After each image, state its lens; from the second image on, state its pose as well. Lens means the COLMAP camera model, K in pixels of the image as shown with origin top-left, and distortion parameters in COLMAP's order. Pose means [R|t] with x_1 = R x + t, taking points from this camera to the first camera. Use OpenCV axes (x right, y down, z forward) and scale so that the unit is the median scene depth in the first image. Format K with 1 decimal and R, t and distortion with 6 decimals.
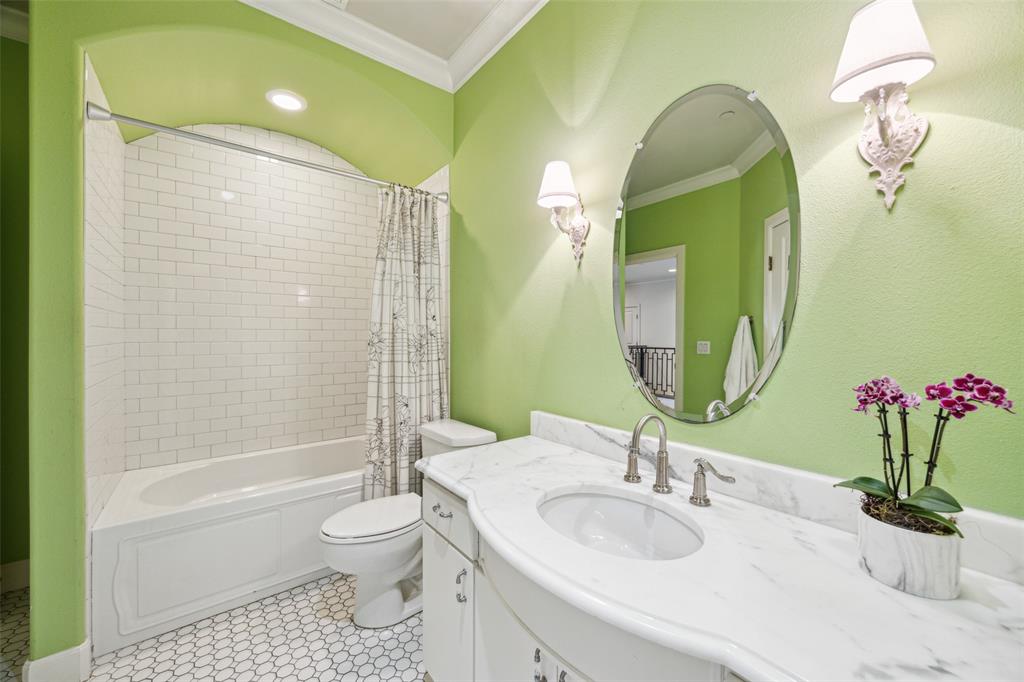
lens RADIAL K [[391.4, 0, 514.1], [0, 391.4, 339.4], [0, 0, 1]] dist [-0.004136, 0.000290]
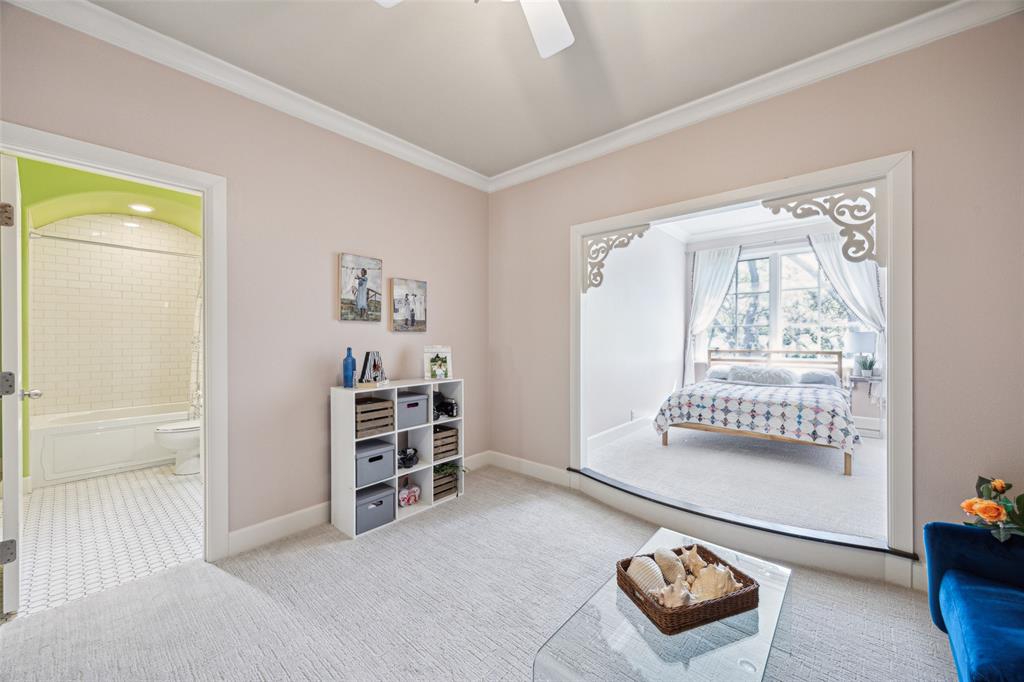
lens RADIAL K [[391.4, 0, 511.6], [0, 391.4, 341.3], [0, 0, 1]] dist [-0.004136, 0.000290]
pose [[0.981935, -0.000684, 0.189217, 0.440486], [0.001168, 0.999996, -0.002450, 0.006055], [-0.189215, 0.002627, 0.981932, -0.636142]]
